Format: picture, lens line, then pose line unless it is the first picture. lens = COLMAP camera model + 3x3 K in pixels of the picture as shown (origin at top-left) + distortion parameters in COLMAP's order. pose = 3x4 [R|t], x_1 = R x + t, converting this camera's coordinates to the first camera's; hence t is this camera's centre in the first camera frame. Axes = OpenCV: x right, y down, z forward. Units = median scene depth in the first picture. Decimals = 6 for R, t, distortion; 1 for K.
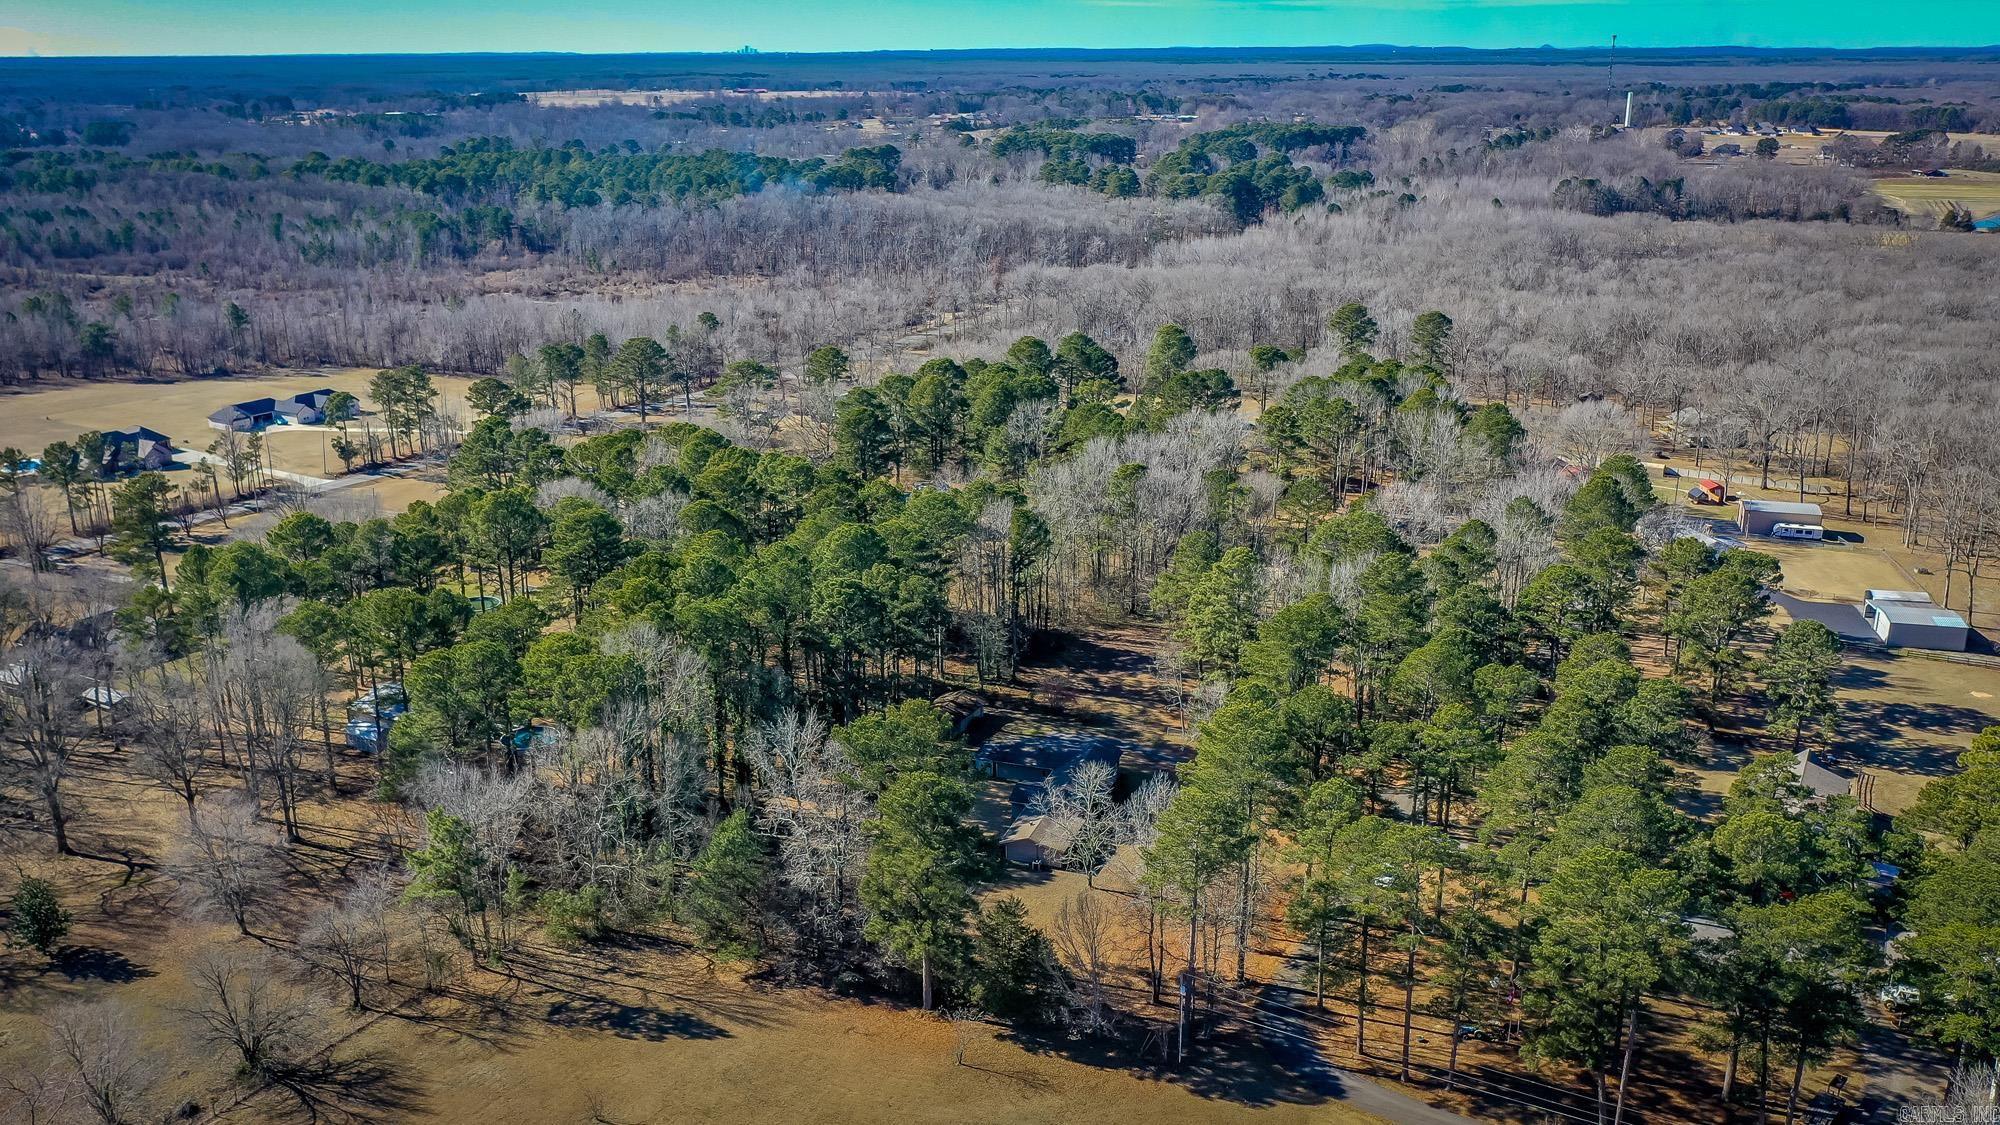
lens RADIAL K [[1595.0, 0, 1003.9], [0, 1595.0, 559.5], [0, 0, 1]] dist [-0.000292, 0.013813]
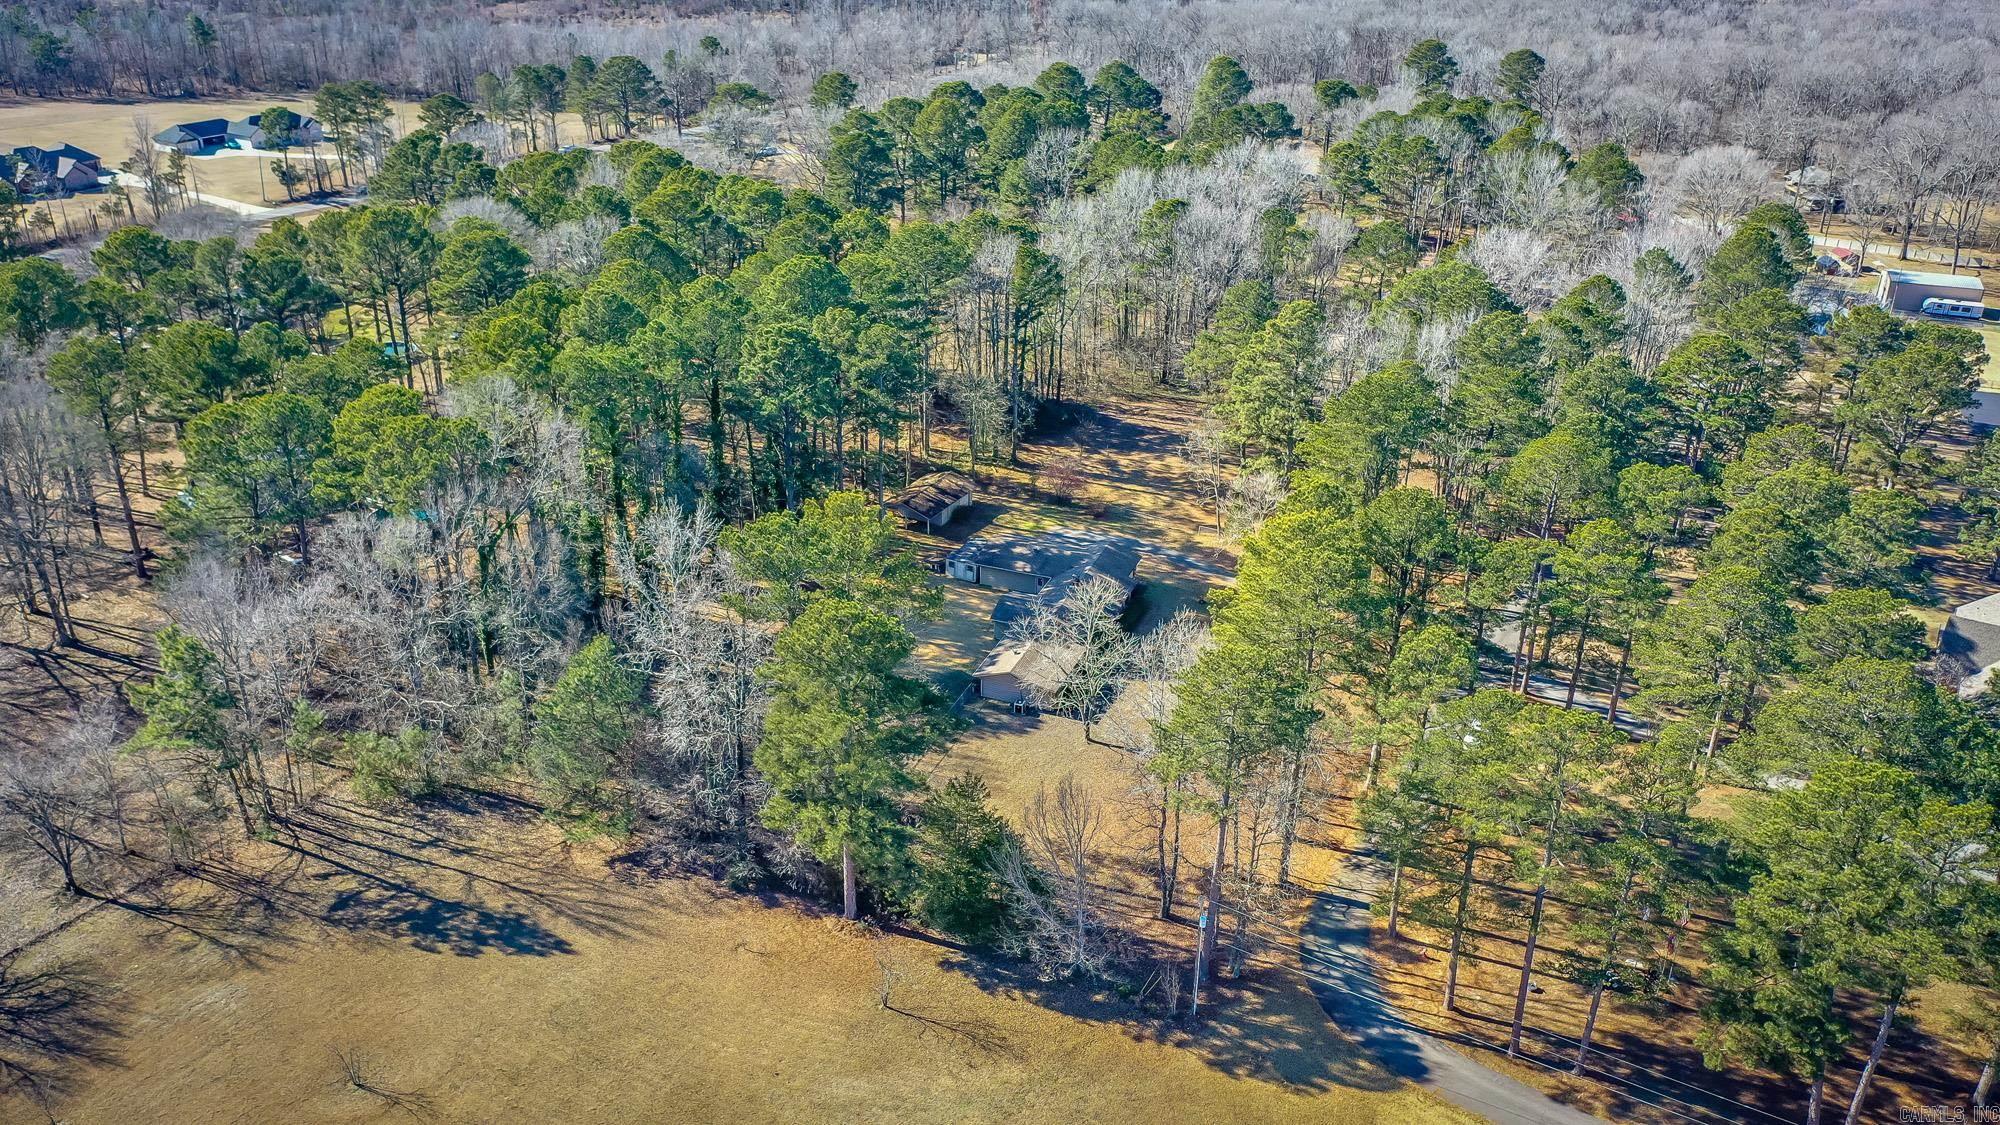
lens RADIAL K [[1595.0, 0, 1003.9], [0, 1595.0, 559.5], [0, 0, 1]] dist [-0.000292, 0.013813]
pose [[0.999358, 0.029955, -0.019663, 0.024206], [-0.026813, 0.989188, 0.144183, 0.010399], [0.023770, -0.143564, 0.989356, 0.235096]]
